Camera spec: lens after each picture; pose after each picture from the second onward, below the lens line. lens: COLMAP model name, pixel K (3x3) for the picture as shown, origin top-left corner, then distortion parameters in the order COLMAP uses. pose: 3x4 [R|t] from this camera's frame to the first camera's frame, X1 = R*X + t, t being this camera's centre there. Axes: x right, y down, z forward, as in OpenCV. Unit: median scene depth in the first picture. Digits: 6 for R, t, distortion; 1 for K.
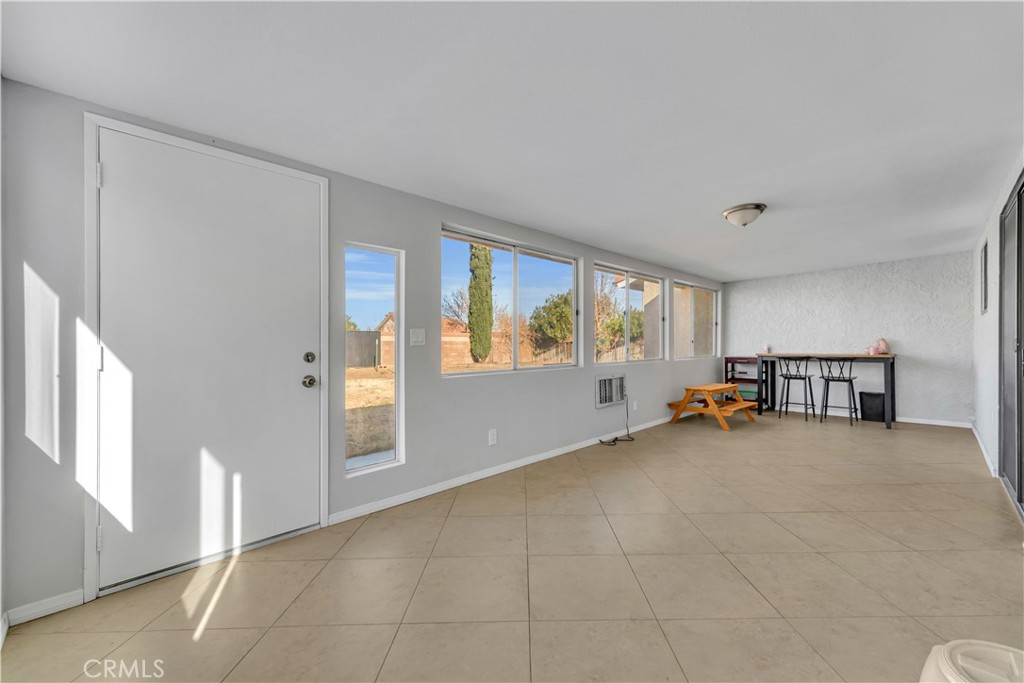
lens RADIAL K [[410.4, 0, 515.7], [0, 410.4, 343.5], [0, 0, 1]] dist [0.004426, -0.000119]
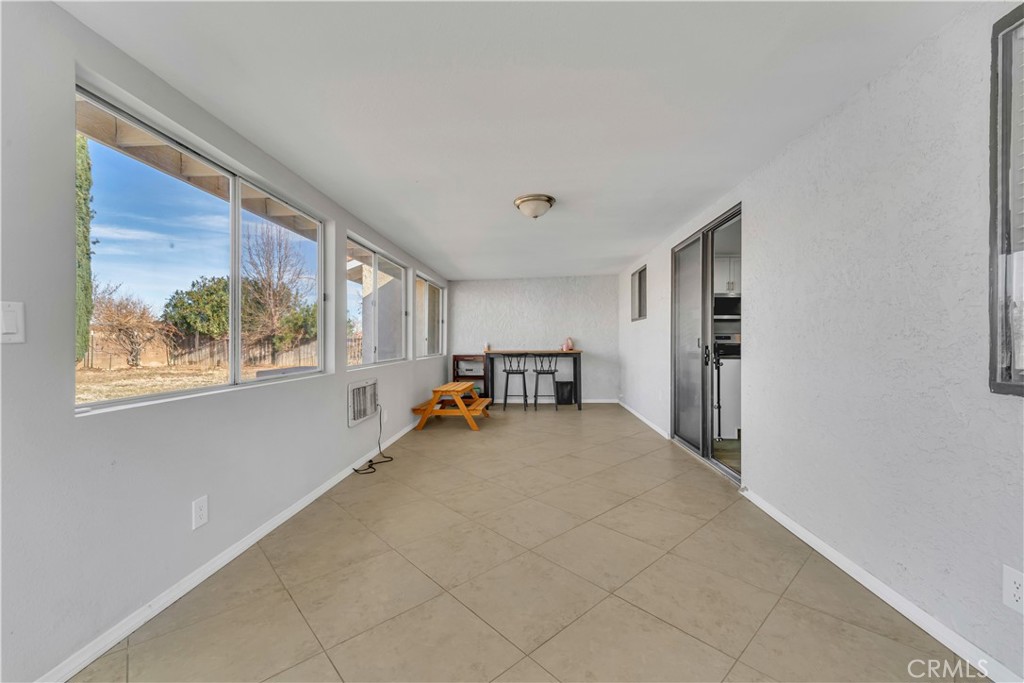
lens RADIAL K [[410.4, 0, 512.7], [0, 410.4, 341.3], [0, 0, 1]] dist [0.004426, -0.000119]
pose [[0.726738, 0.003412, 0.686906, -0.080810], [-0.002831, 0.999994, -0.001972, 0.001766], [-0.686909, -0.000512, 0.726744, 0.201794]]
